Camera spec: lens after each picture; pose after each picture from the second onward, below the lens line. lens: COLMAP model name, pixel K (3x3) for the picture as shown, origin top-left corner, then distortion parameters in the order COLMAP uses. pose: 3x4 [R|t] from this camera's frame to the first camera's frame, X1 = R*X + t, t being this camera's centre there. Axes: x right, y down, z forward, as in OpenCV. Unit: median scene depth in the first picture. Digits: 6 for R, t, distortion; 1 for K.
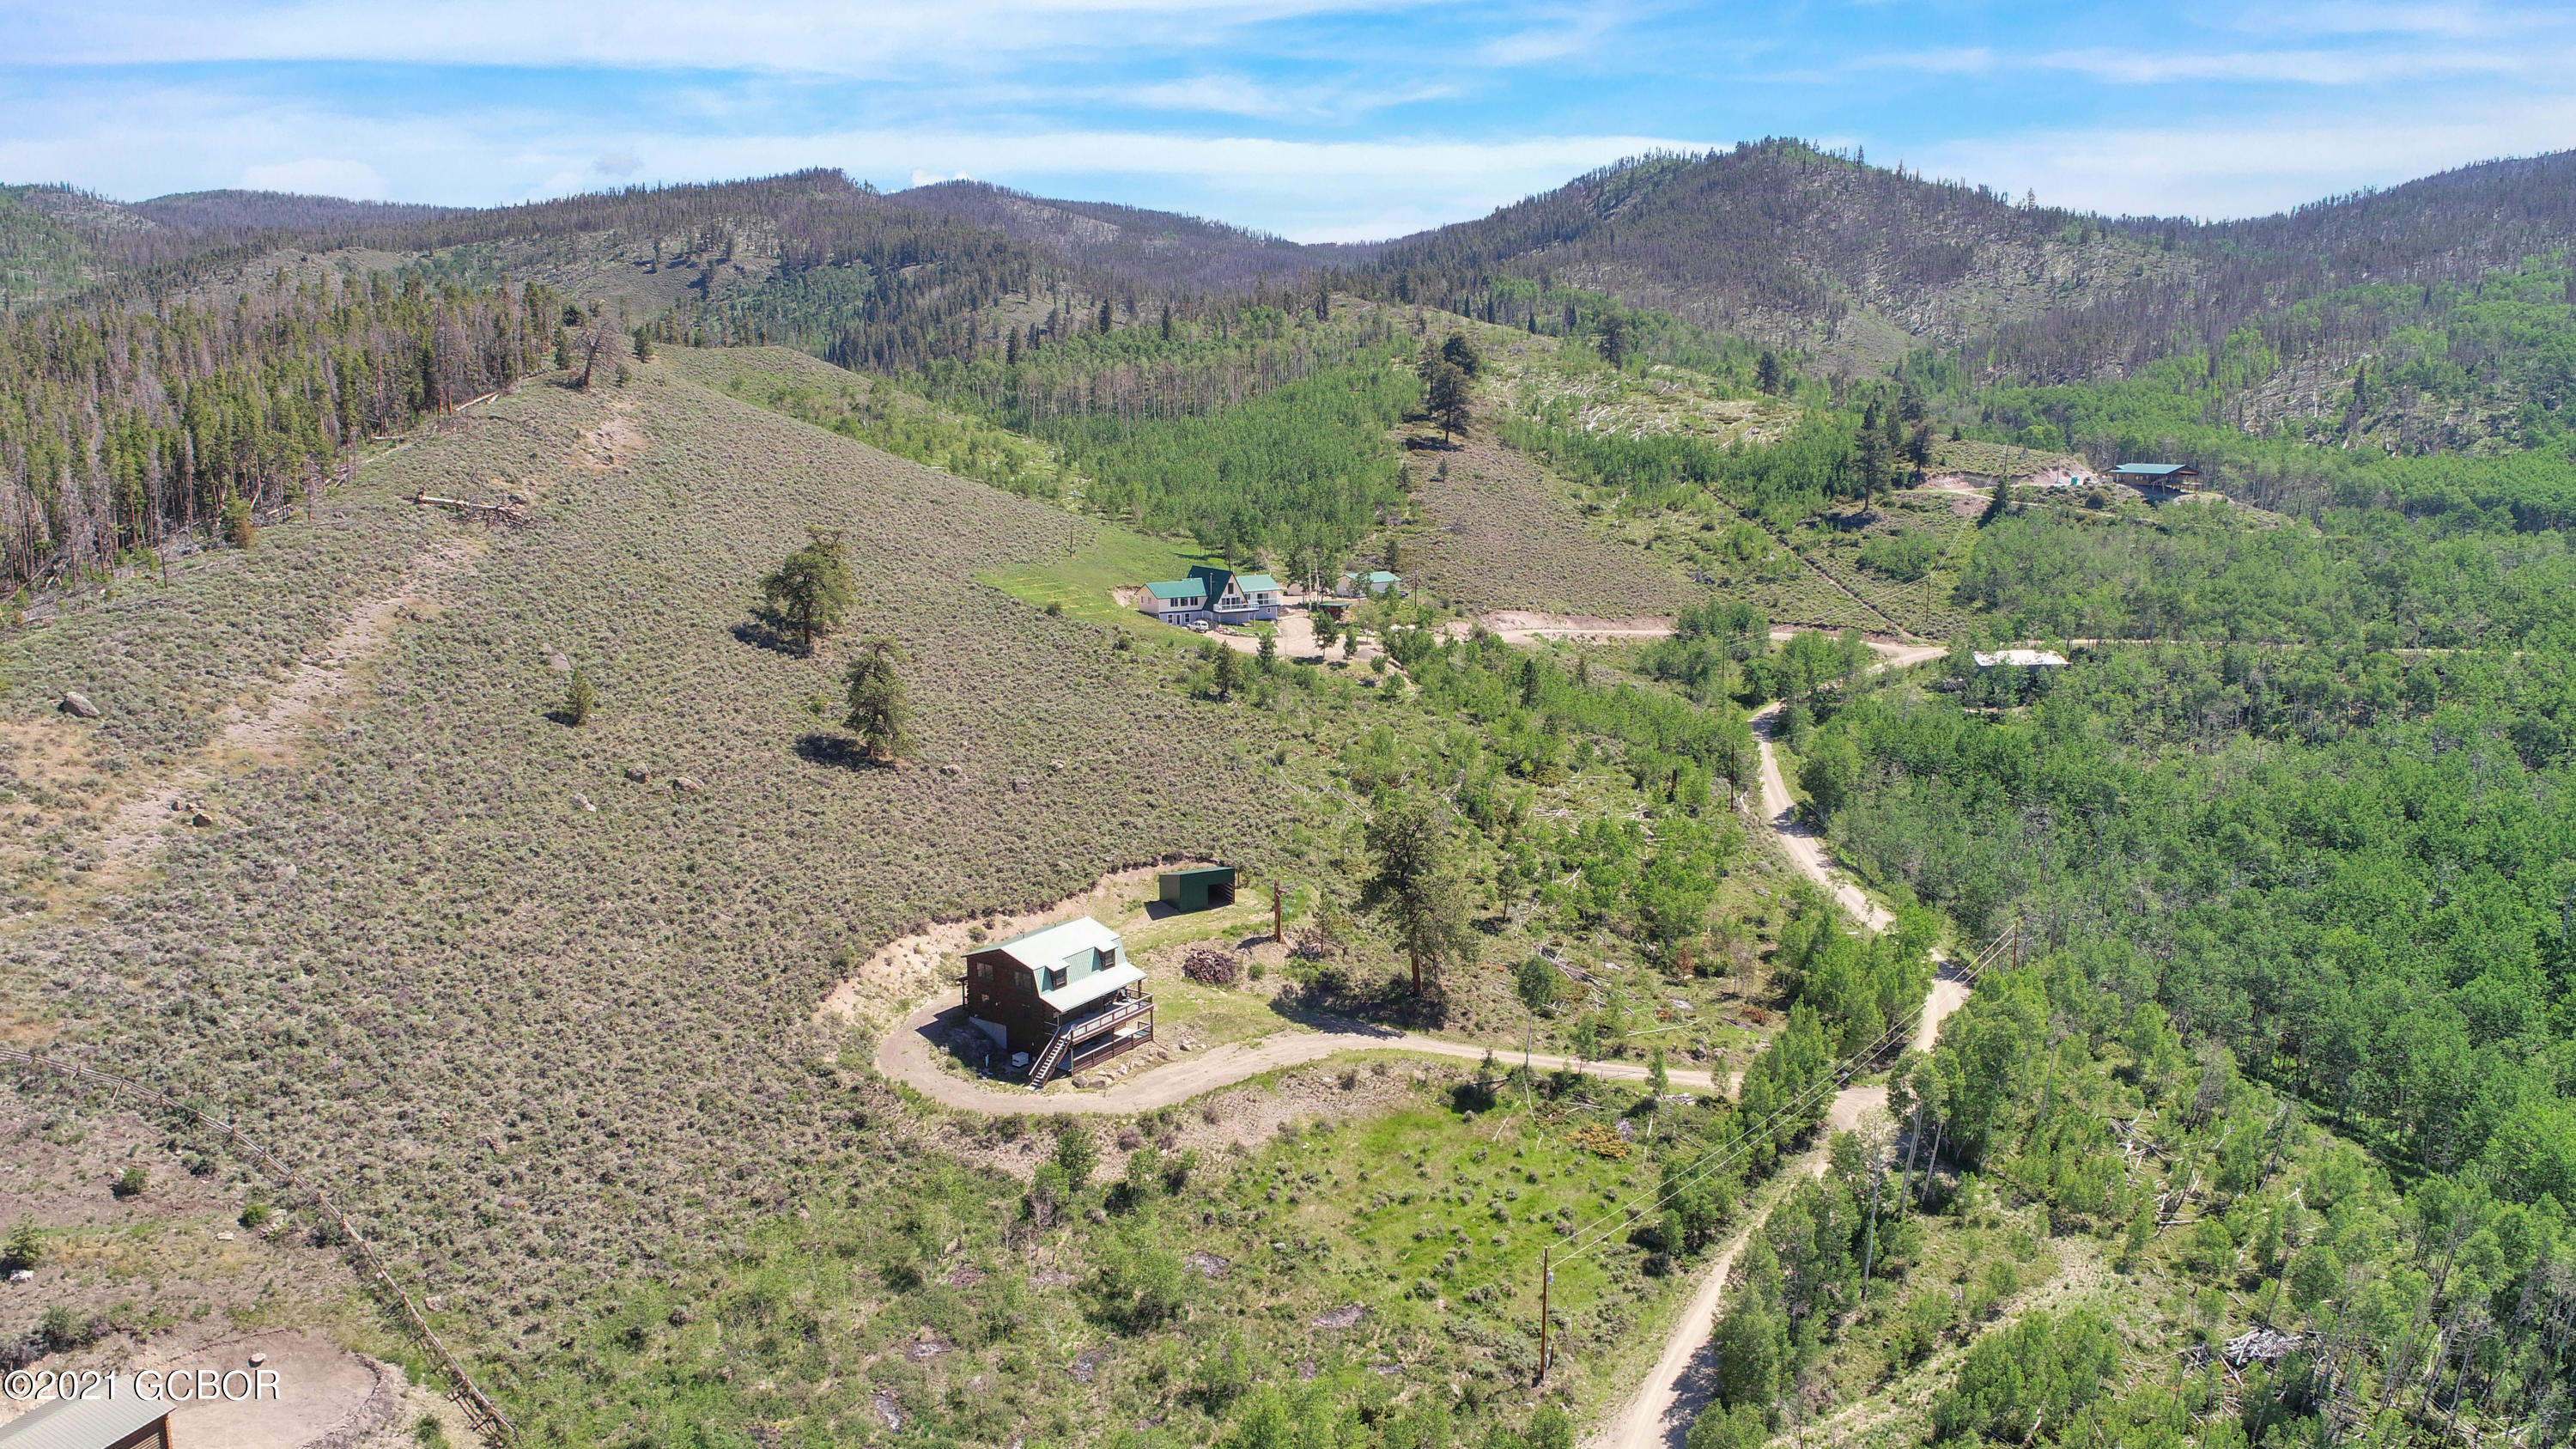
lens RADIAL K [[1731.5, 0, 1300.8], [0, 1731.5, 726.9], [0, 0, 1]] dist [-0.002140, -0.000283]
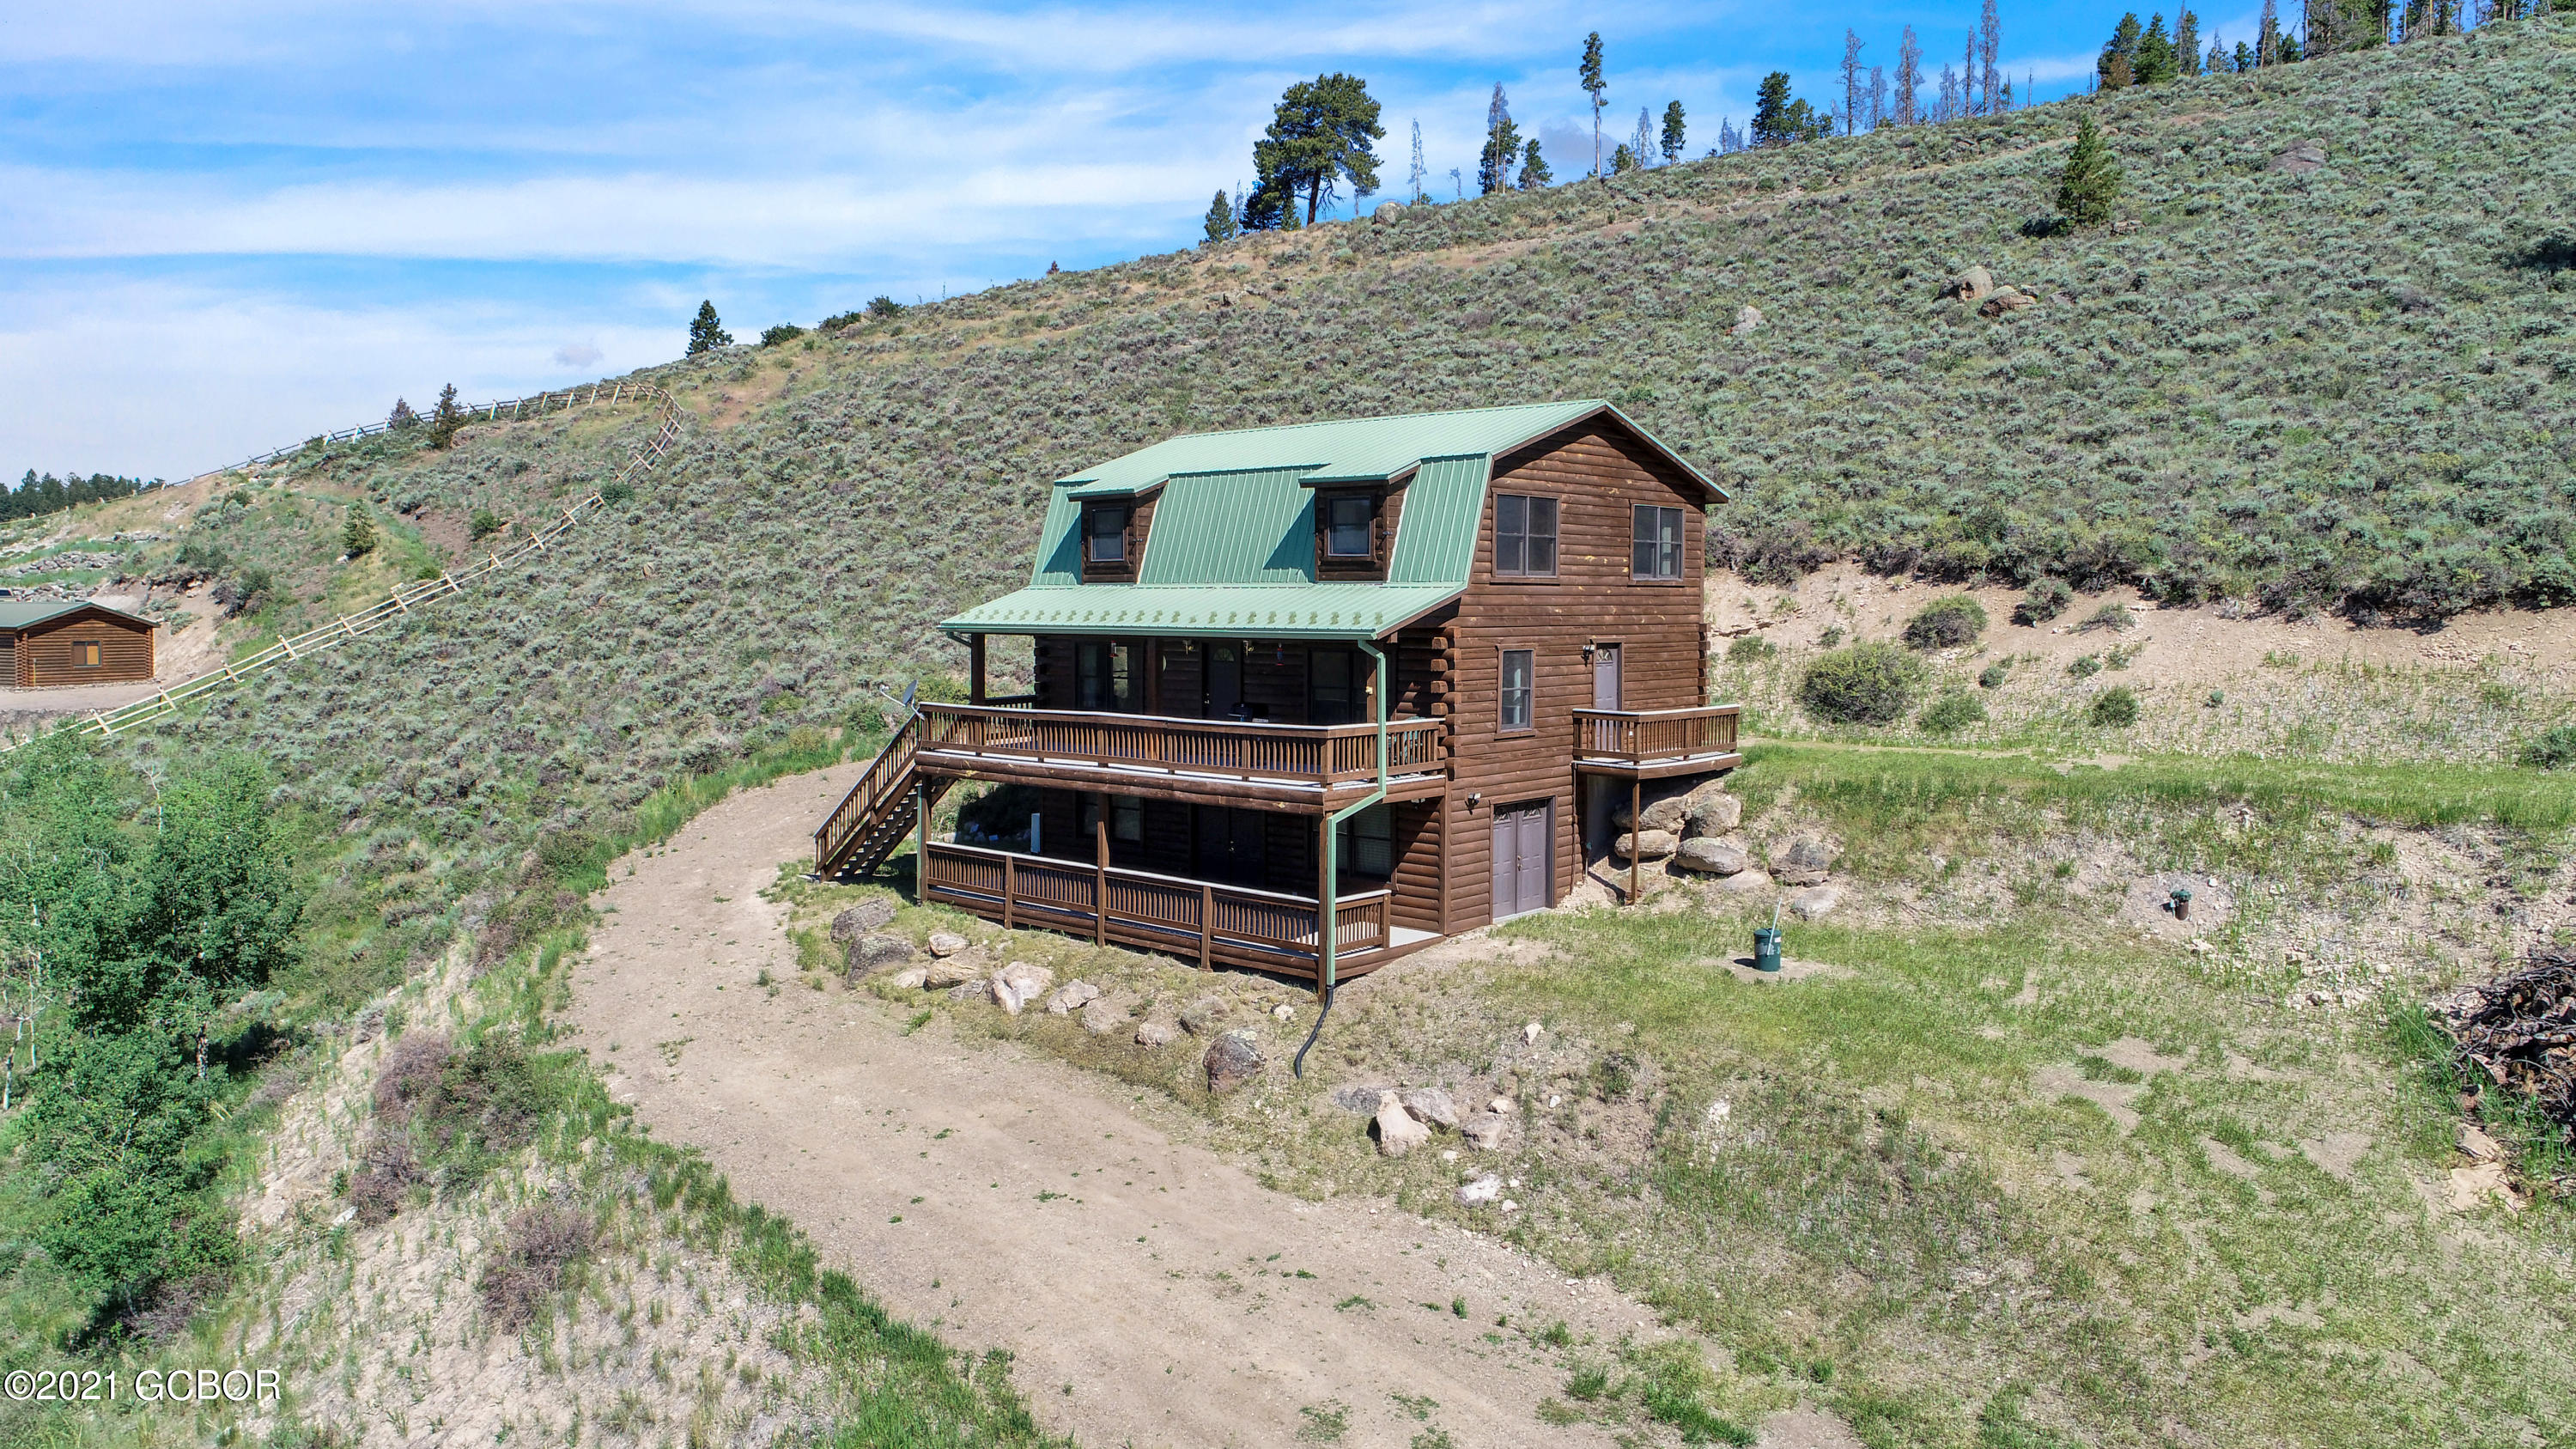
lens RADIAL K [[1731.5, 0, 1277.1], [0, 1731.5, 703.9], [0, 0, 1]] dist [-0.002140, -0.000283]
pose [[-0.136536, 0.060686, -0.988775, 0.084245], [-0.176112, 0.980736, 0.084511, 0.127961], [0.974855, 0.185674, -0.123218, 0.944703]]
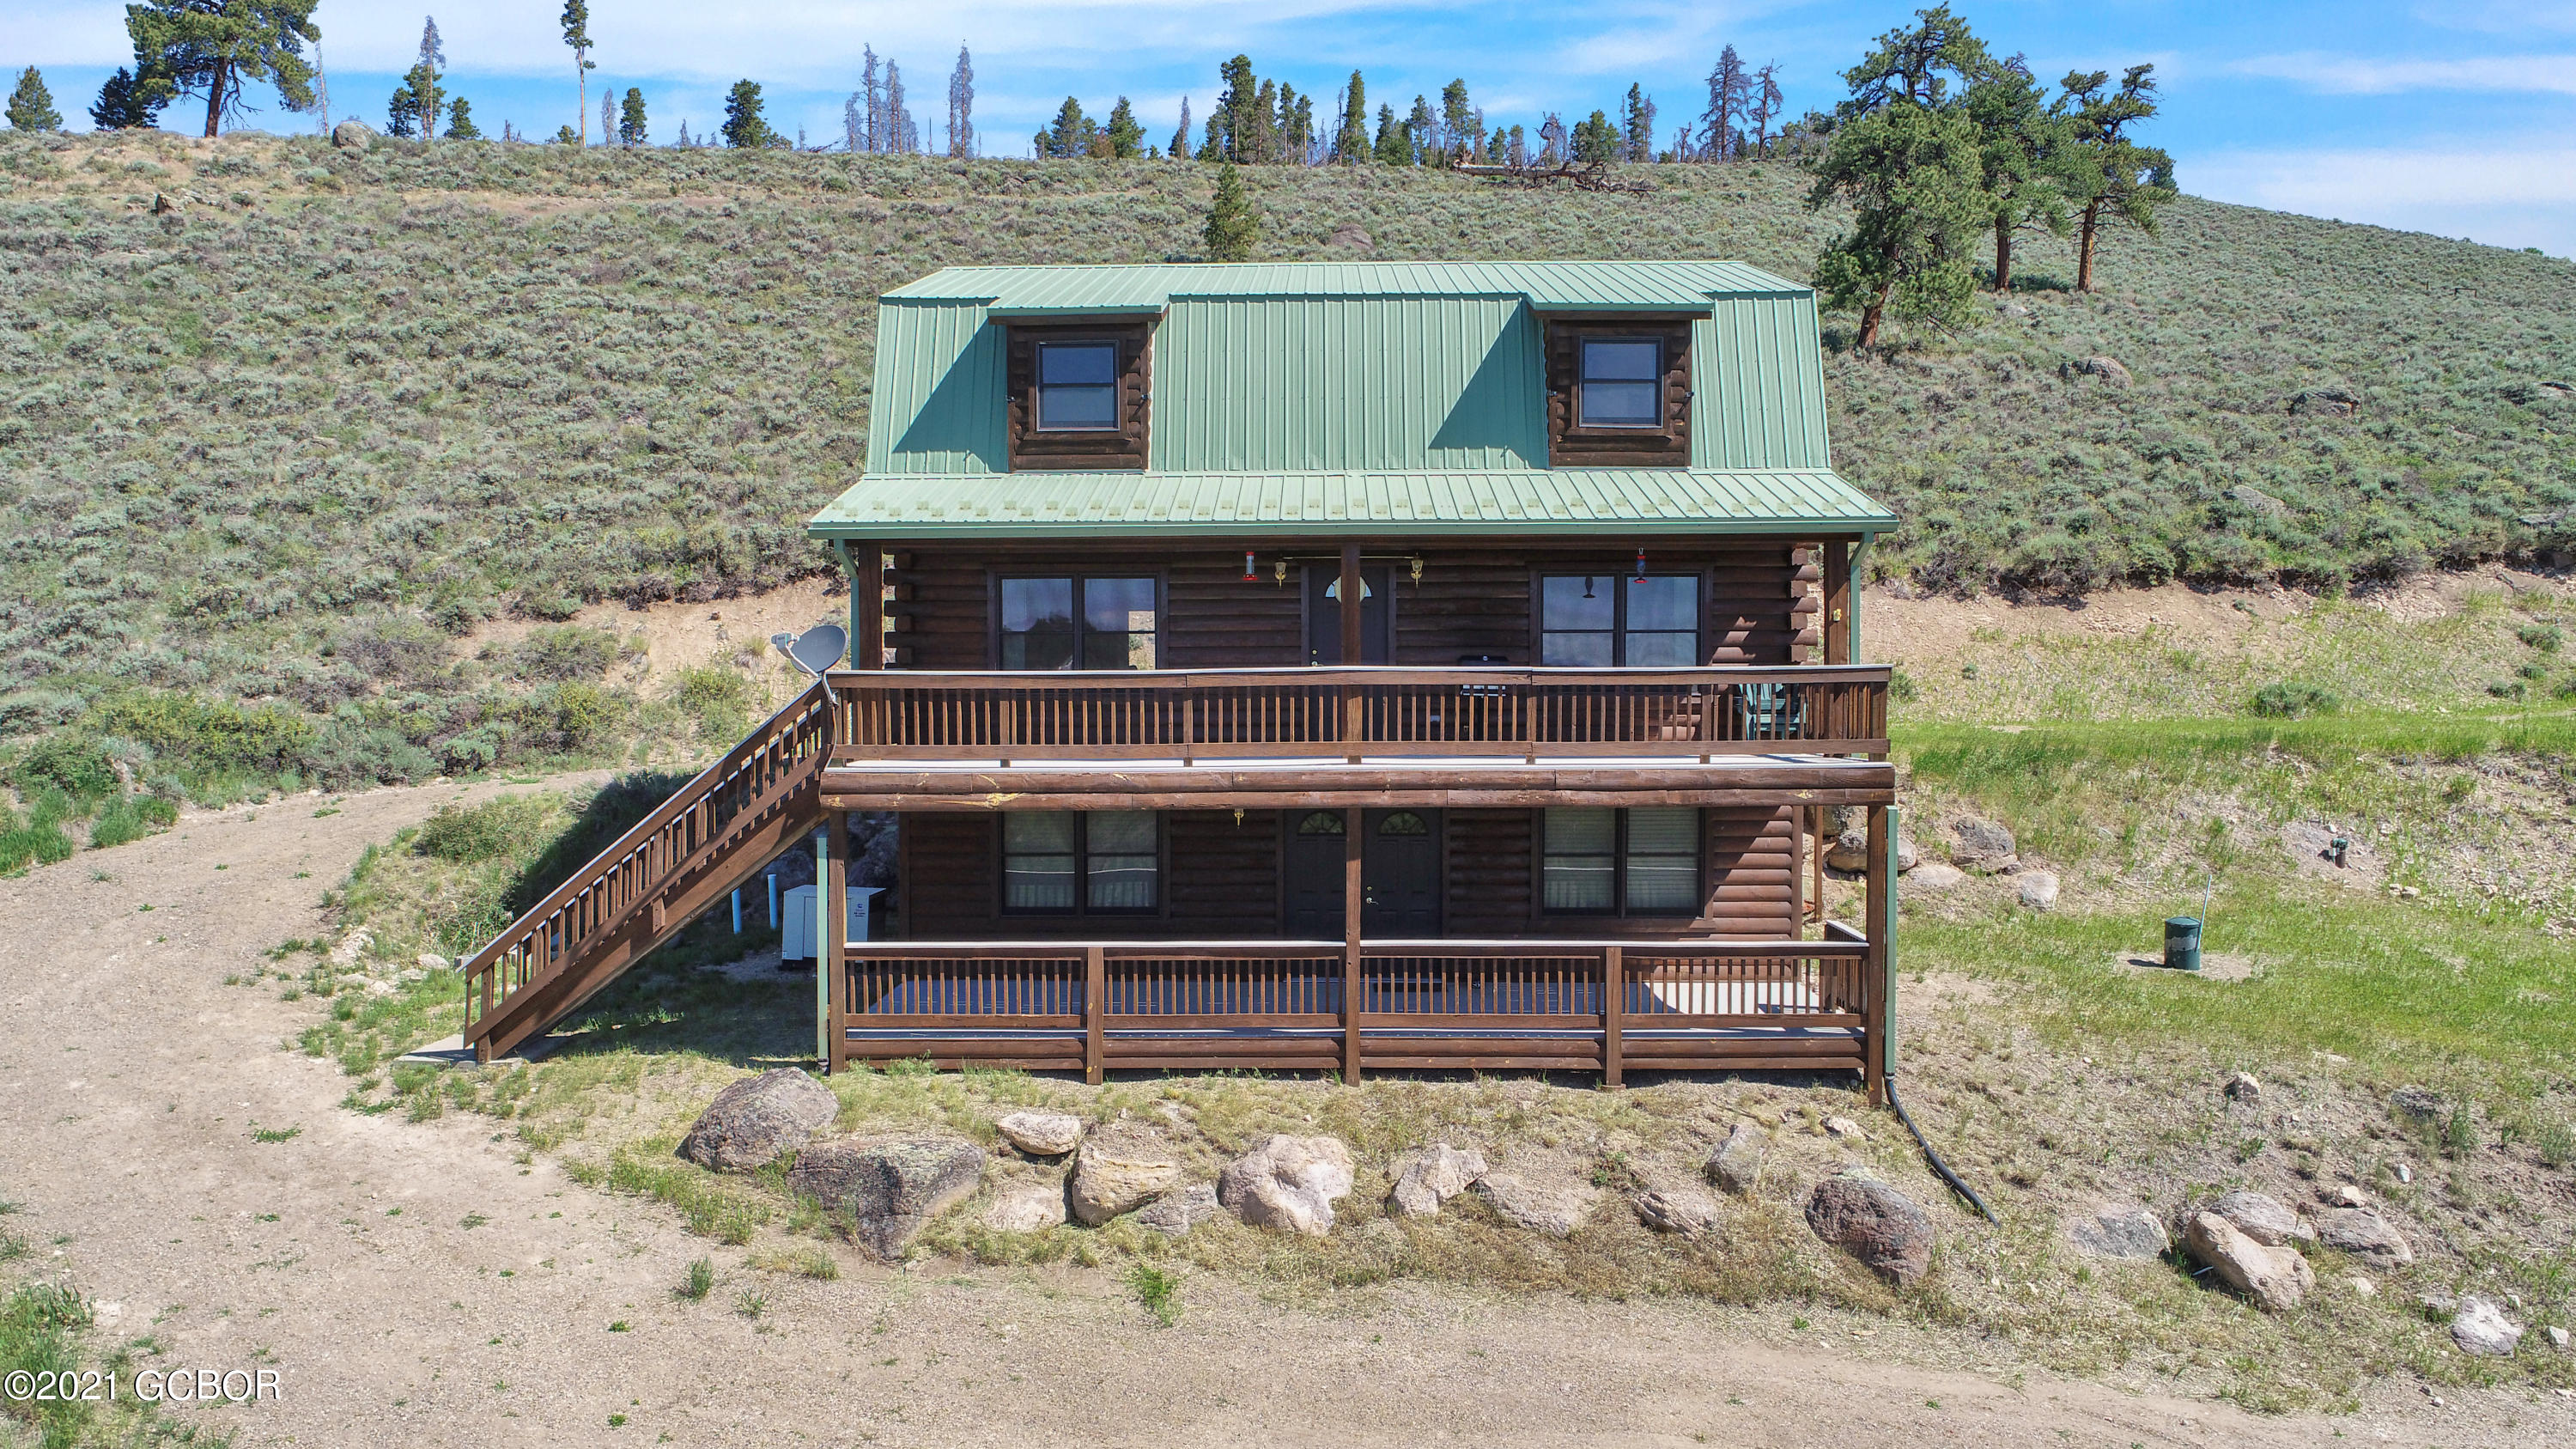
lens RADIAL K [[1731.5, 0, 1284.1], [0, 1731.5, 744.4], [0, 0, 1]] dist [-0.002140, -0.000283]
pose [[0.543445, 0.031096, -0.838869, -0.012031], [-0.145067, 0.987757, -0.057364, 0.159384], [0.826815, 0.152867, 0.541303, 0.843585]]
